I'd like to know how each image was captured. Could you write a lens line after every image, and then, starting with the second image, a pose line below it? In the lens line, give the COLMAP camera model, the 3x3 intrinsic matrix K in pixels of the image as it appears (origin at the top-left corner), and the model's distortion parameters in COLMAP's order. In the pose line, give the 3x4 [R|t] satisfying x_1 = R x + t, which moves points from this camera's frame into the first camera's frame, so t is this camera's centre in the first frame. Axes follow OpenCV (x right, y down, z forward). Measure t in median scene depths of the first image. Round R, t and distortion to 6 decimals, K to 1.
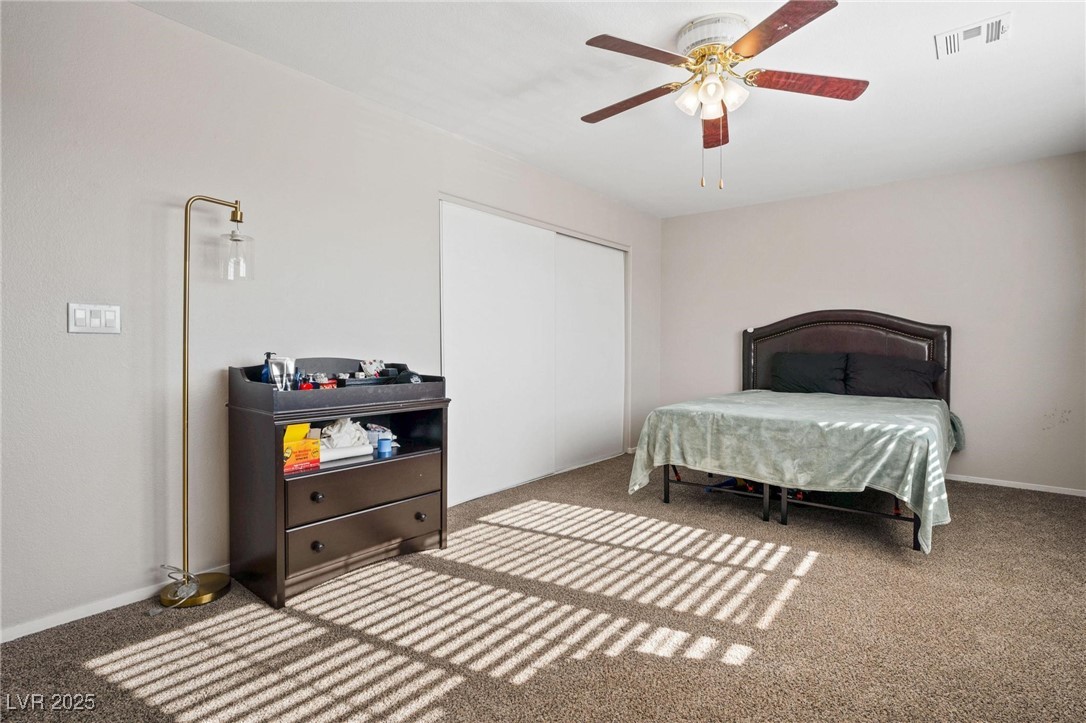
lens RADIAL K [[540.6, 0, 539.2], [0, 540.6, 362.6], [0, 0, 1]] dist [-0.030732, 0.009403]
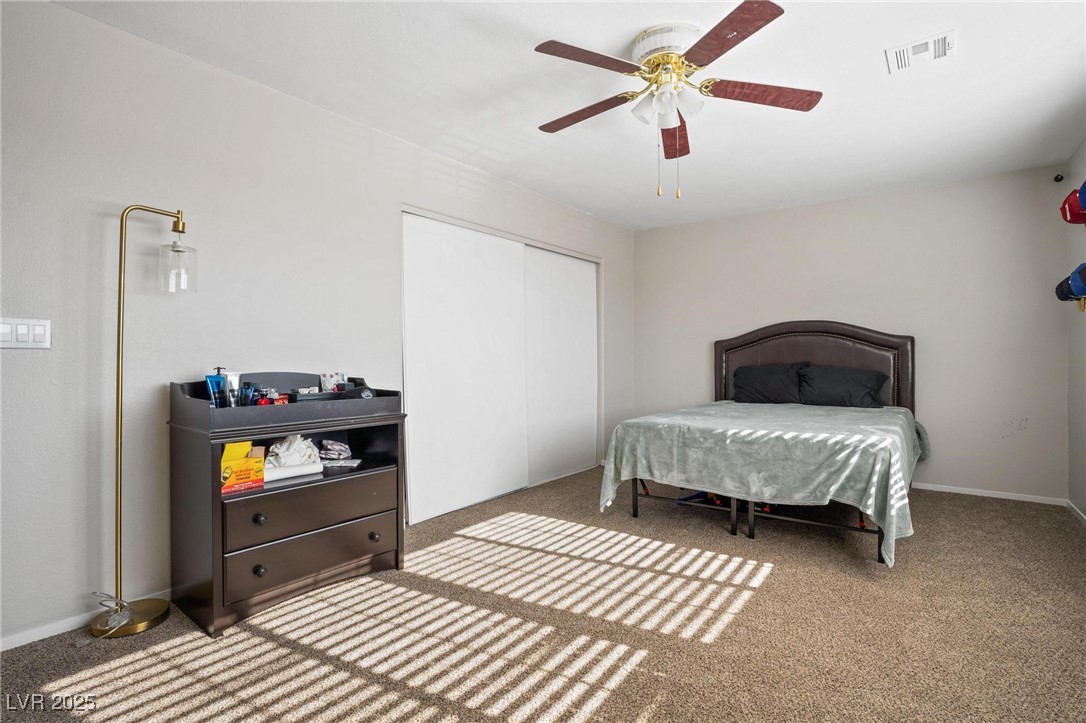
lens RADIAL K [[530.5, 0, 543.2], [0, 530.5, 361.0], [0, 0, 1]] dist [-0.042086, 0.006078]
pose [[0.999571, -0.005006, 0.028842, 0.054915], [0.005655, 0.999731, -0.022495, -0.005371], [-0.028722, 0.022648, 0.999331, 0.044685]]
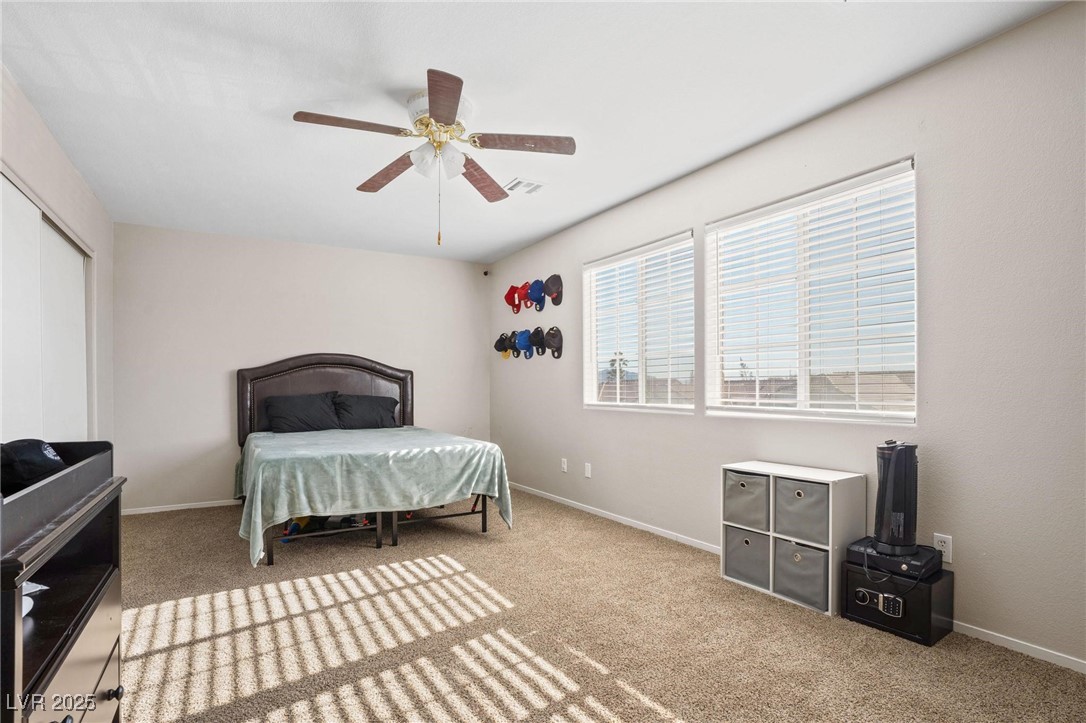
lens RADIAL K [[530.5, 0, 536.1], [0, 530.5, 395.9], [0, 0, 1]] dist [-0.042086, 0.006078]
pose [[0.344609, -0.017918, 0.938575, -0.549032], [0.029195, 0.999539, 0.008362, -0.013766], [-0.938292, 0.024520, 0.344974, 0.388285]]
